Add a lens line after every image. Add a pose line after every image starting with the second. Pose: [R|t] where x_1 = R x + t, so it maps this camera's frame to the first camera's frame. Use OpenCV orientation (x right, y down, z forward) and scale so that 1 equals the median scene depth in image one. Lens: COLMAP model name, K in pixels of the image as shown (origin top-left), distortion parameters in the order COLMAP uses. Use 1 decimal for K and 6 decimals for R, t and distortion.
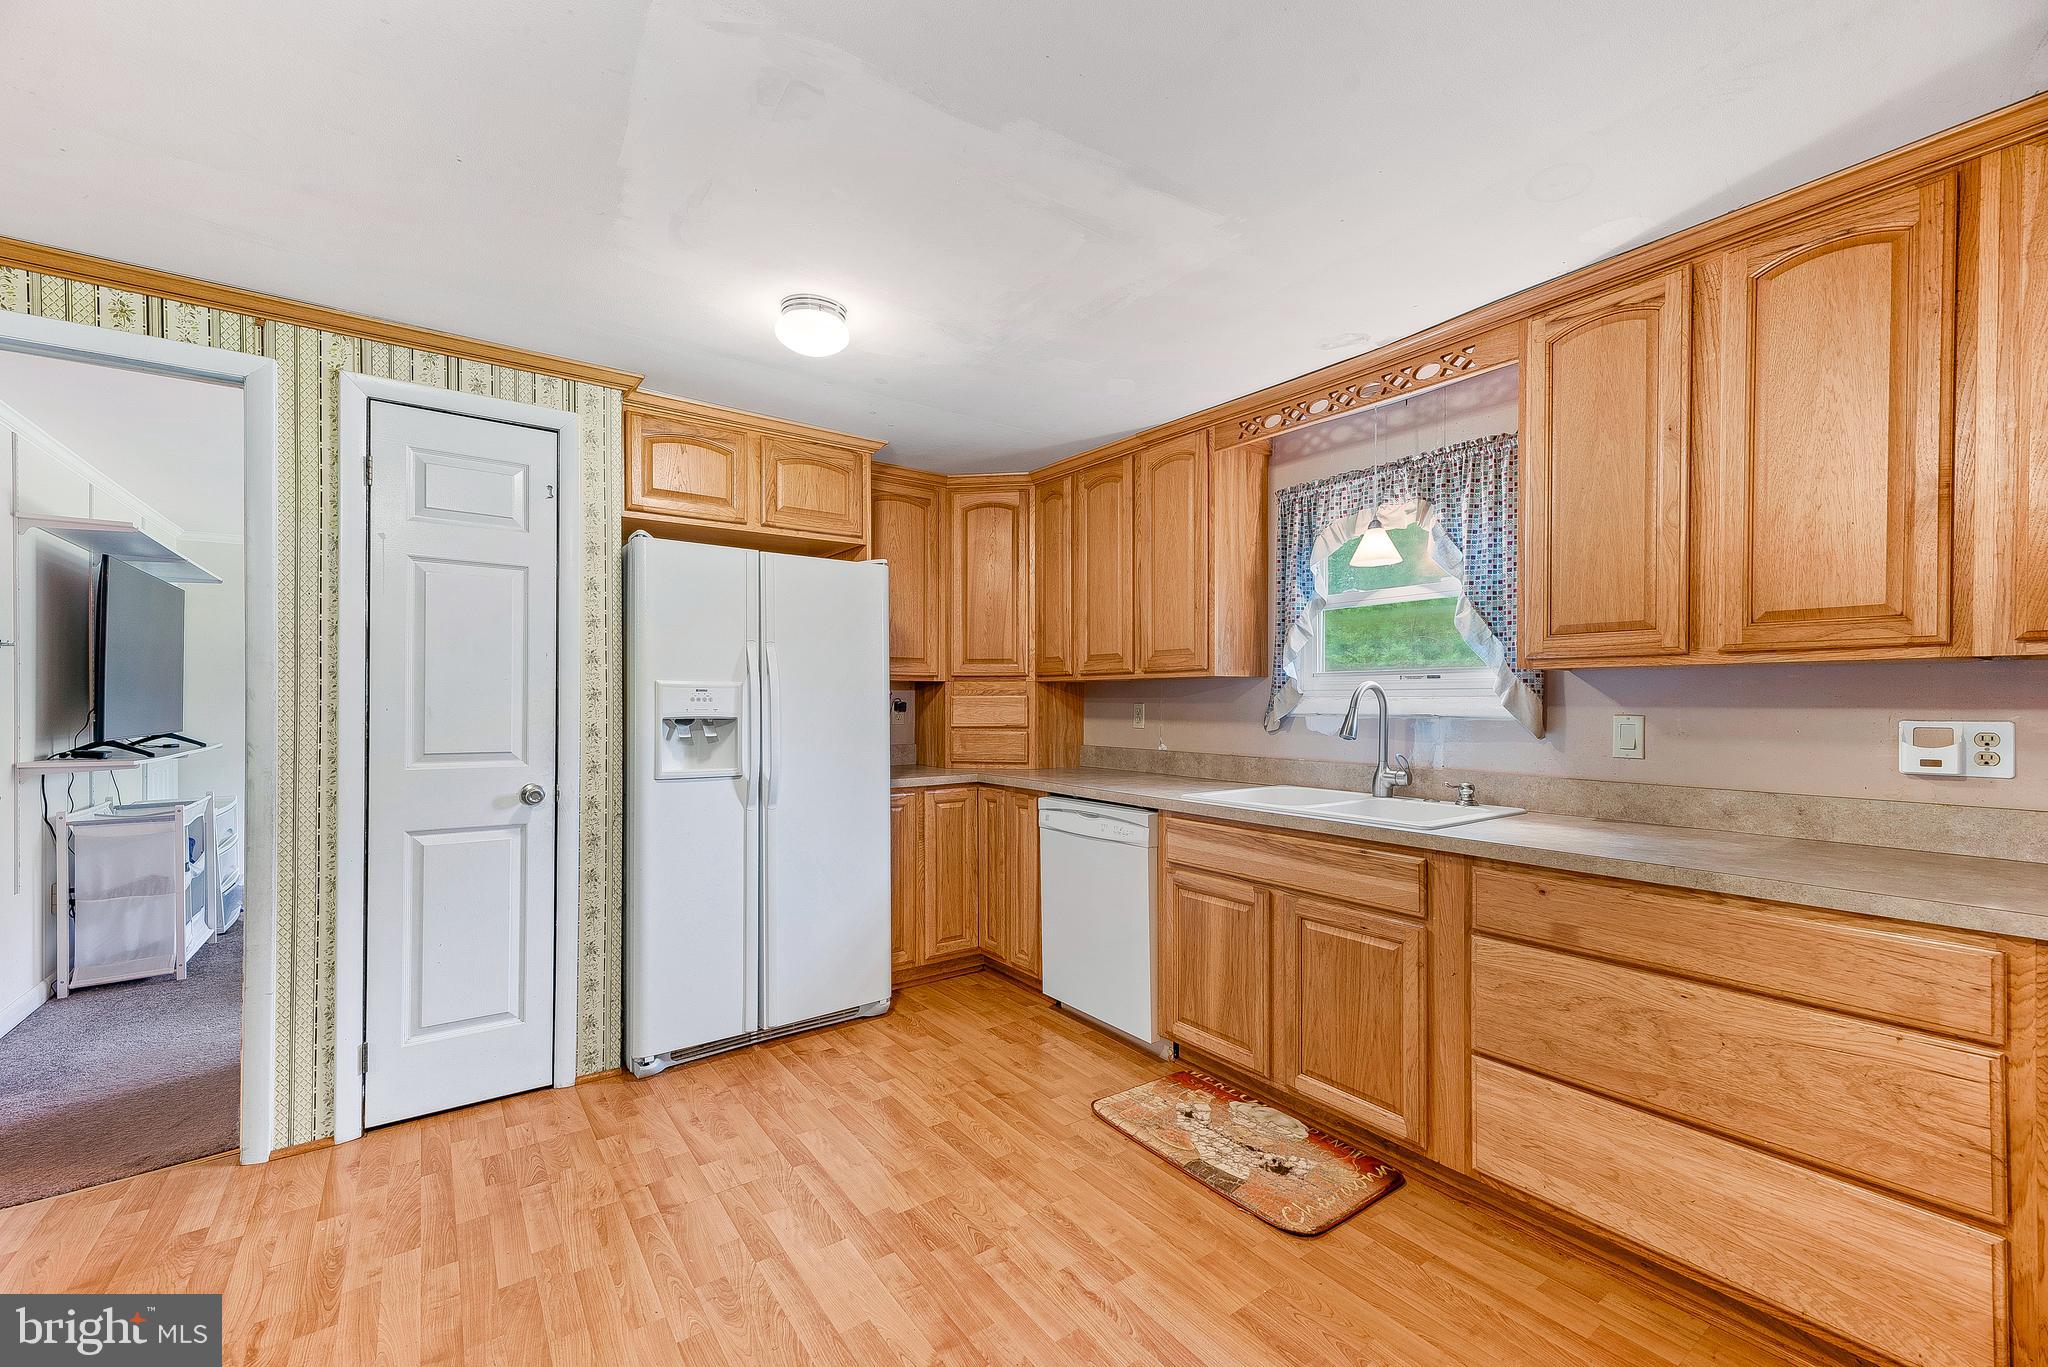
lens RADIAL K [[829.2, 0, 1013.7], [0, 829.2, 707.7], [0, 0, 1]] dist [0.008549, 0.000617]
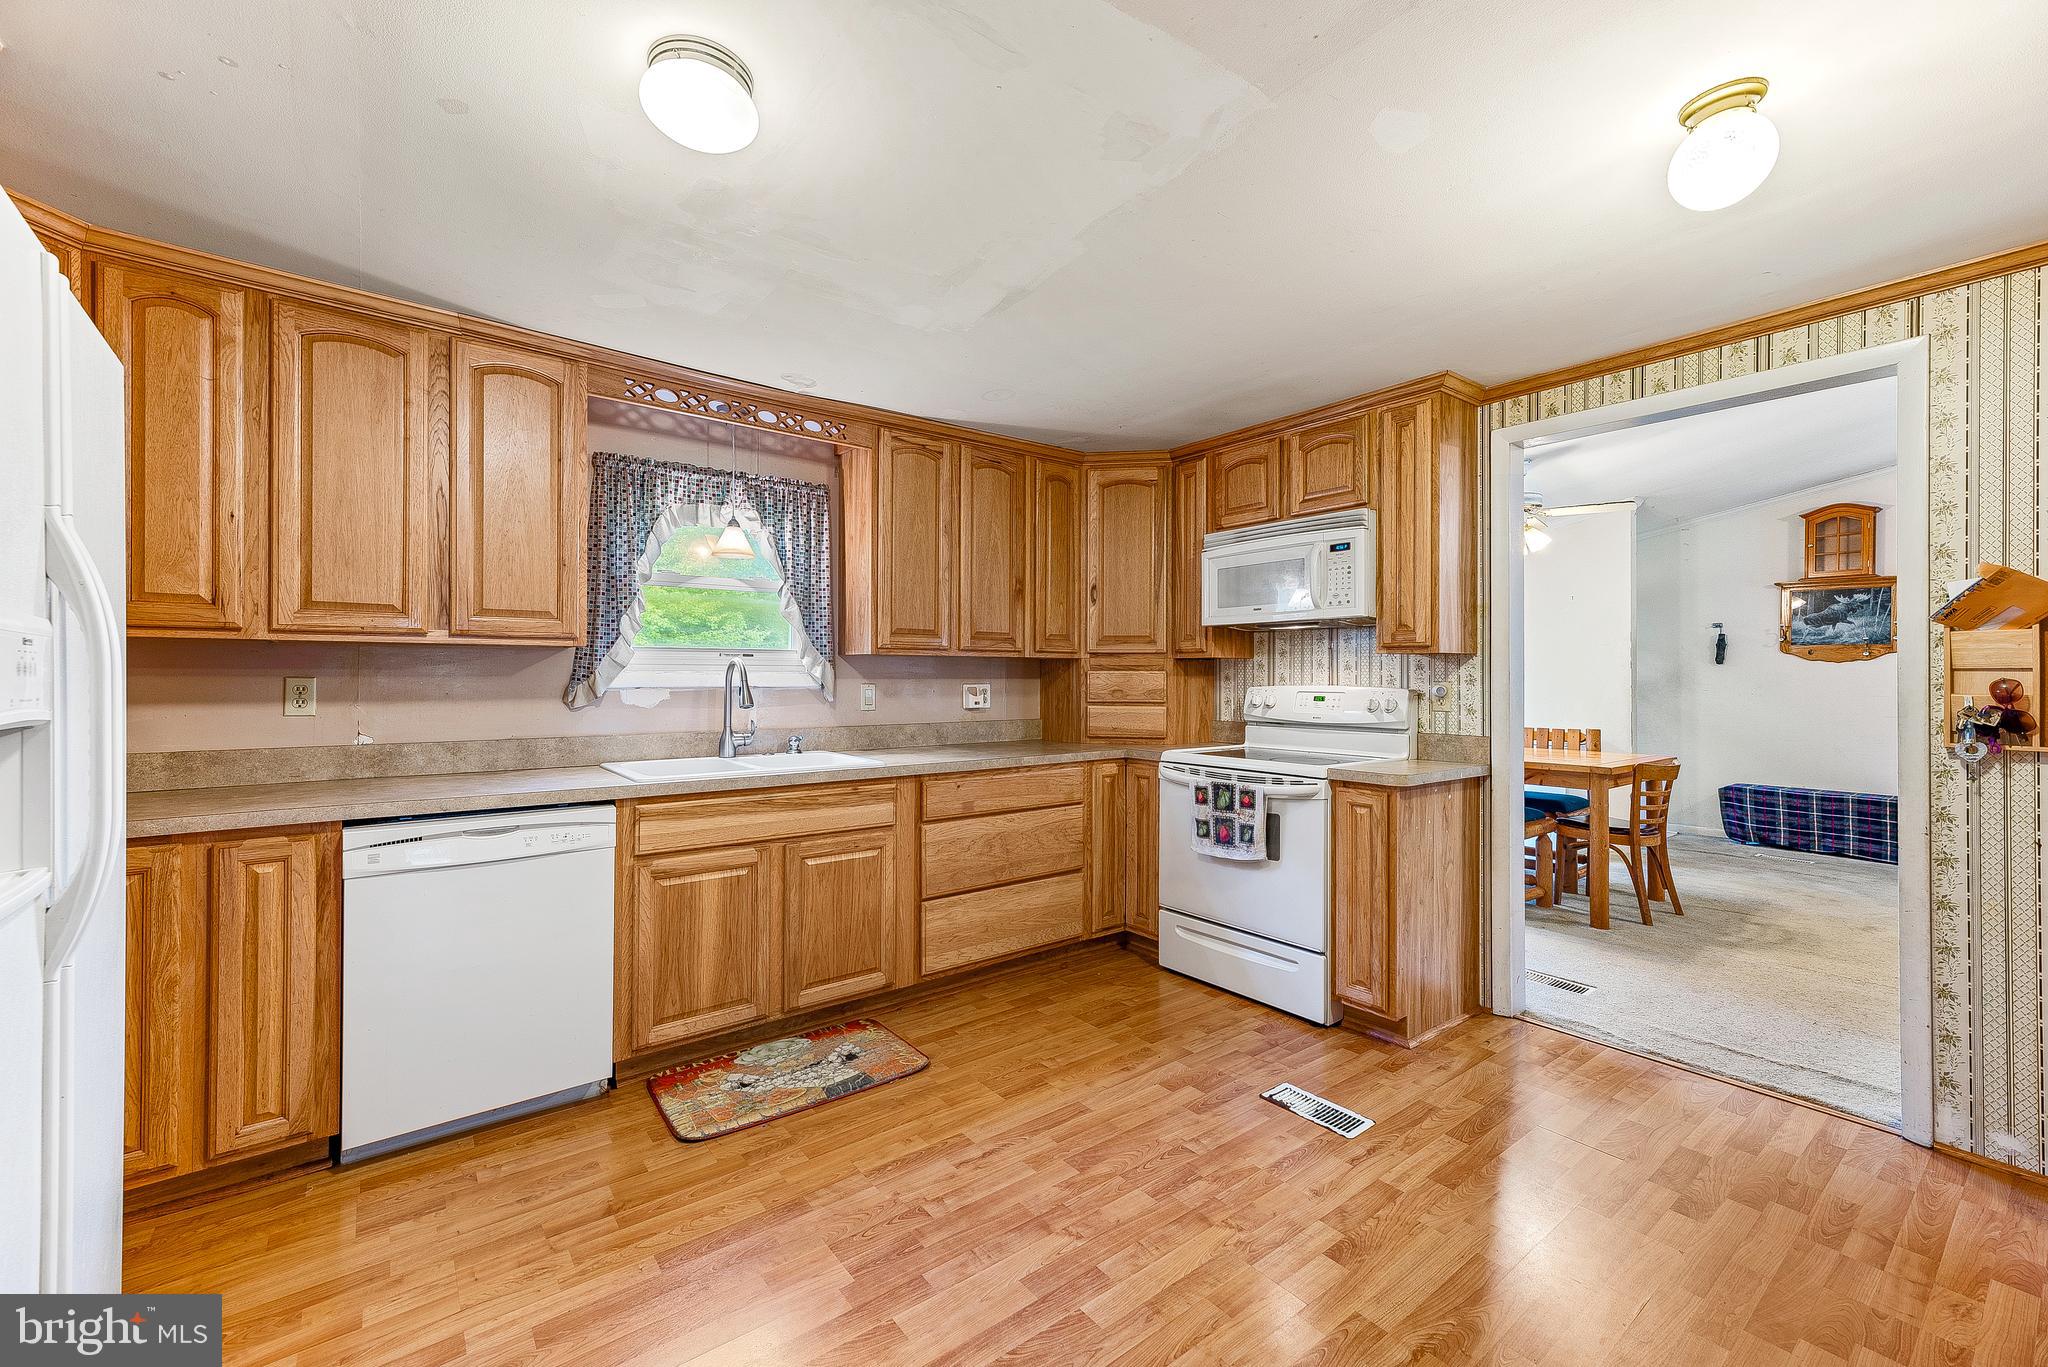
lens RADIAL K [[829.2, 0, 1024.0], [0, 829.2, 675.4], [0, 0, 1]] dist [0.008549, 0.000617]
pose [[-0.038291, 0.001109, 0.999266, -0.829167], [0.007228, 0.999974, -0.000833, -0.003961], [-0.999240, 0.007191, -0.038298, 0.713523]]
